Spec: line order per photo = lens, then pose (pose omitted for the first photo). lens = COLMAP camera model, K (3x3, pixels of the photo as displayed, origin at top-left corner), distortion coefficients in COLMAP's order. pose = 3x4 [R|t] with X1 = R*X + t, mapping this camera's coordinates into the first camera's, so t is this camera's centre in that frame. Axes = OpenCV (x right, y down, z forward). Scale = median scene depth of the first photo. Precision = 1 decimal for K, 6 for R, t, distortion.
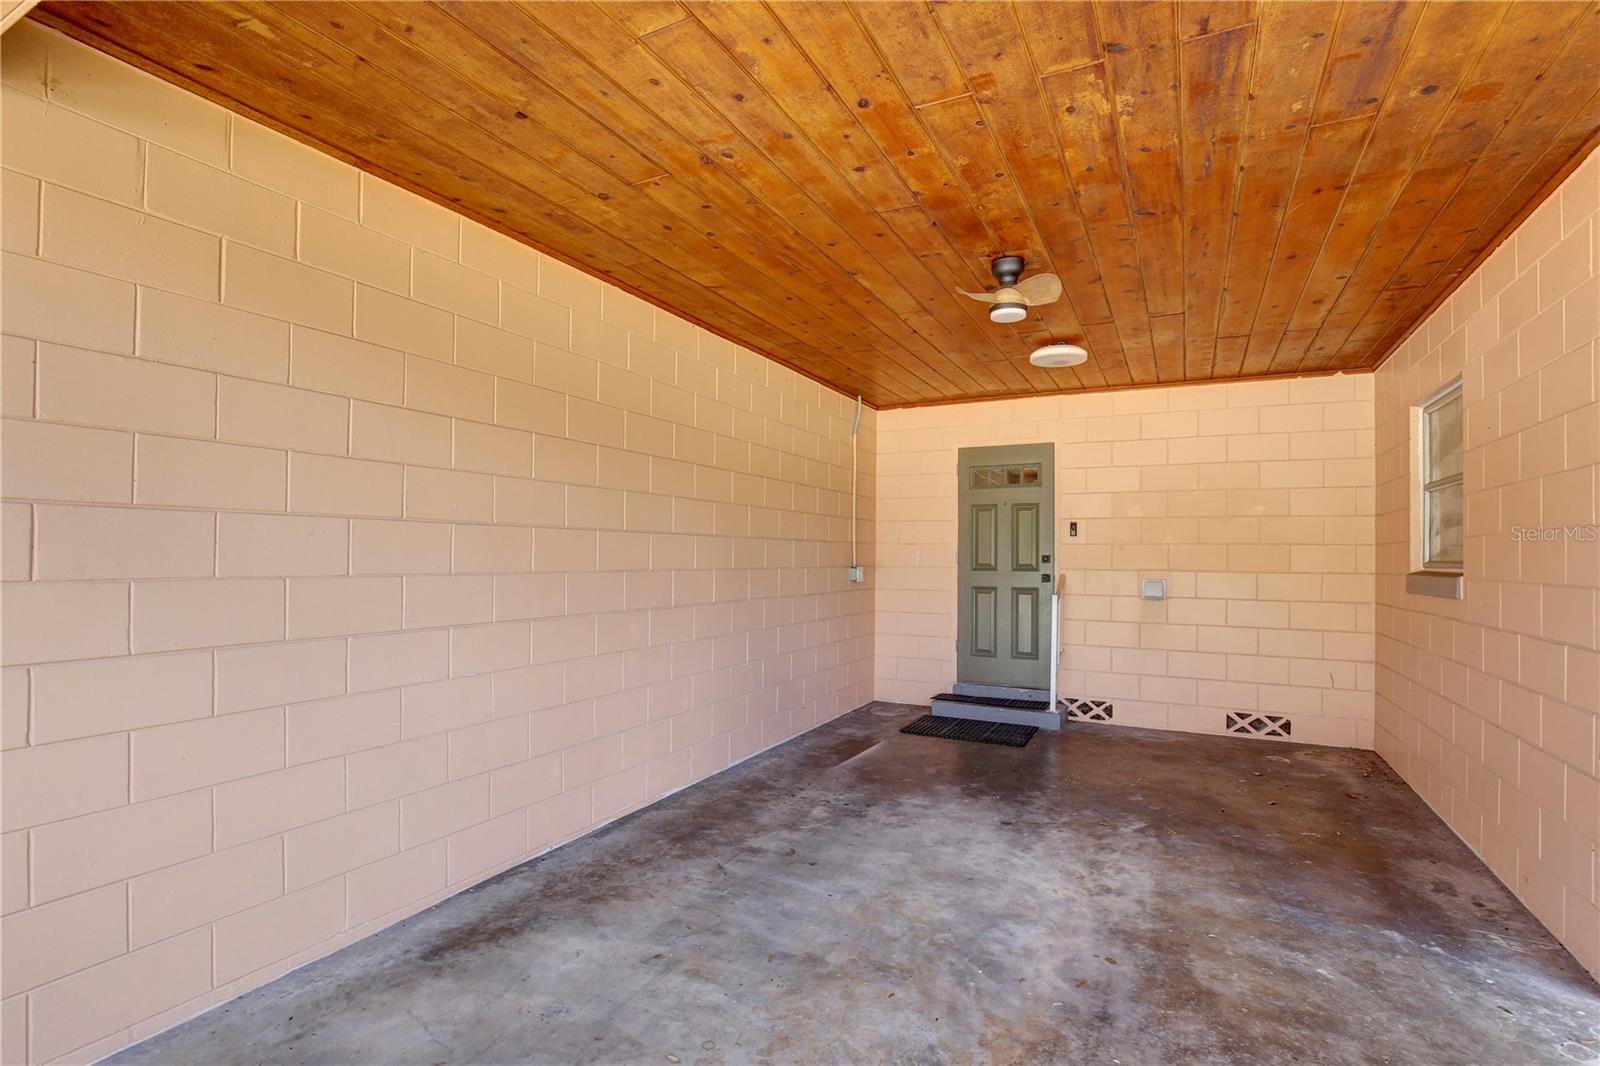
lens RADIAL K [[746.4, 0, 805.4], [0, 746.4, 543.6], [0, 0, 1]] dist [-0.039599, 0.014058]
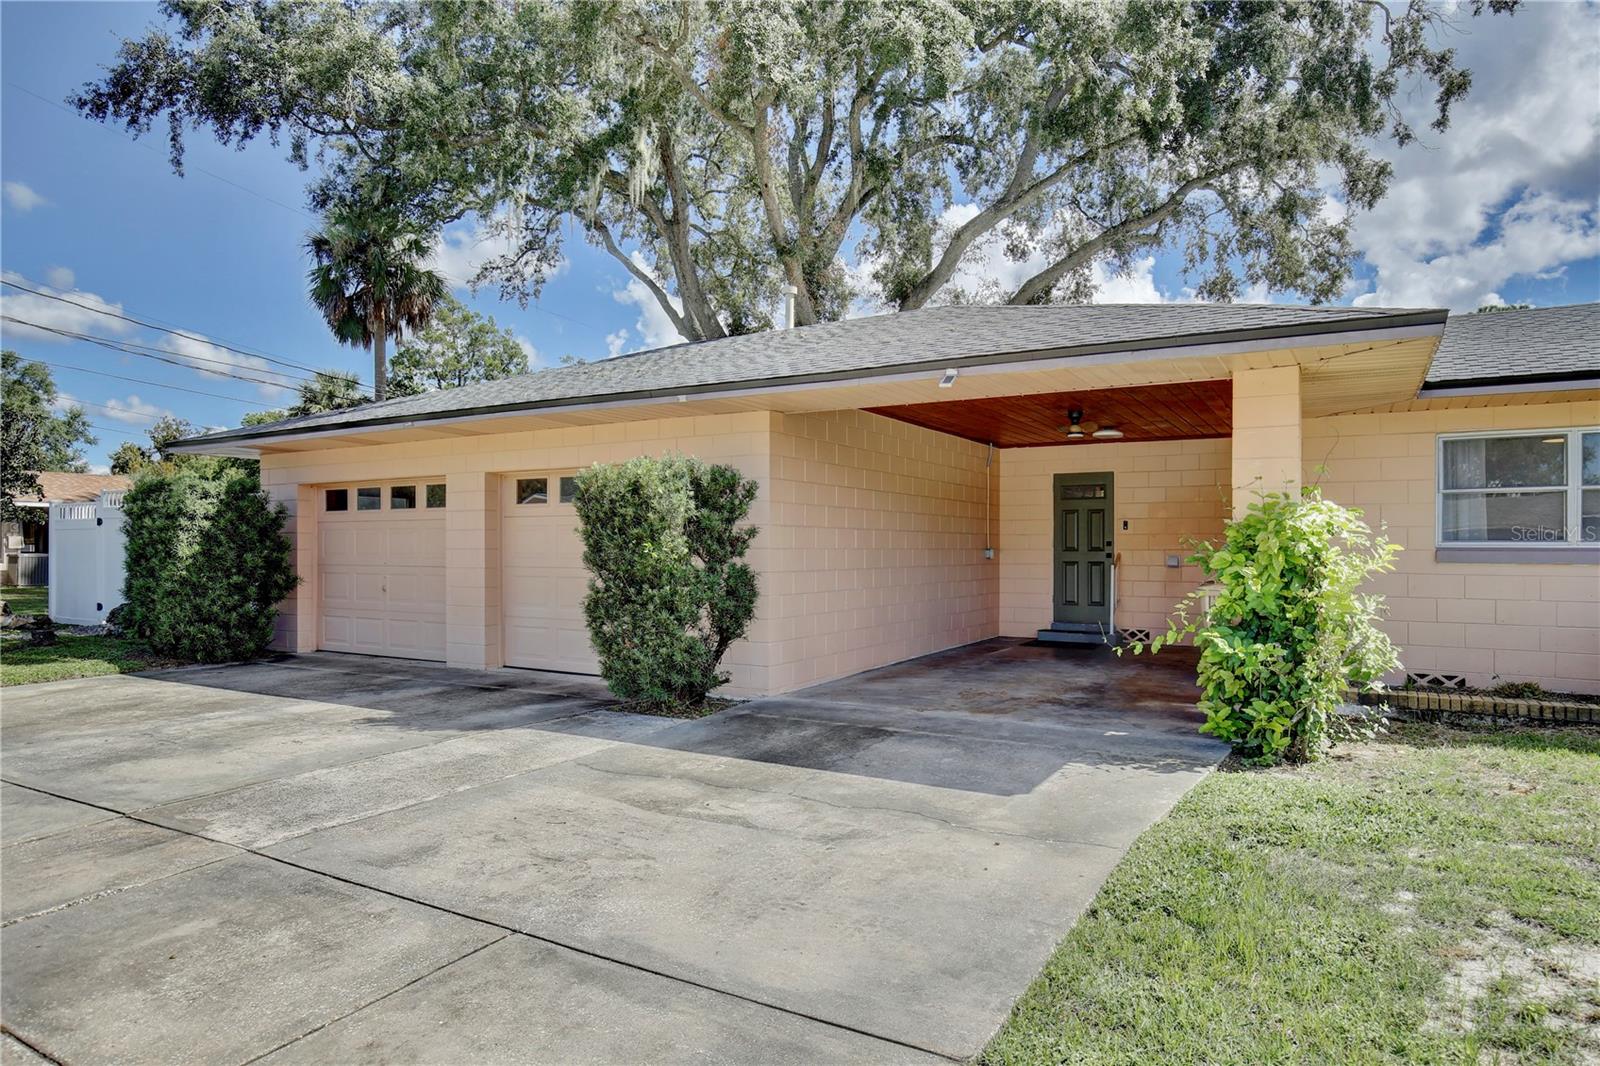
lens RADIAL K [[969.1, 0, 799.7], [0, 969.1, 538.1], [0, 0, 1]] dist [0.002306, 0.003782]
pose [[0.998494, -0.007092, -0.054404, -0.229169], [0.007564, 0.999935, 0.008478, -0.014249], [0.054340, -0.008877, 0.998483, -1.122612]]
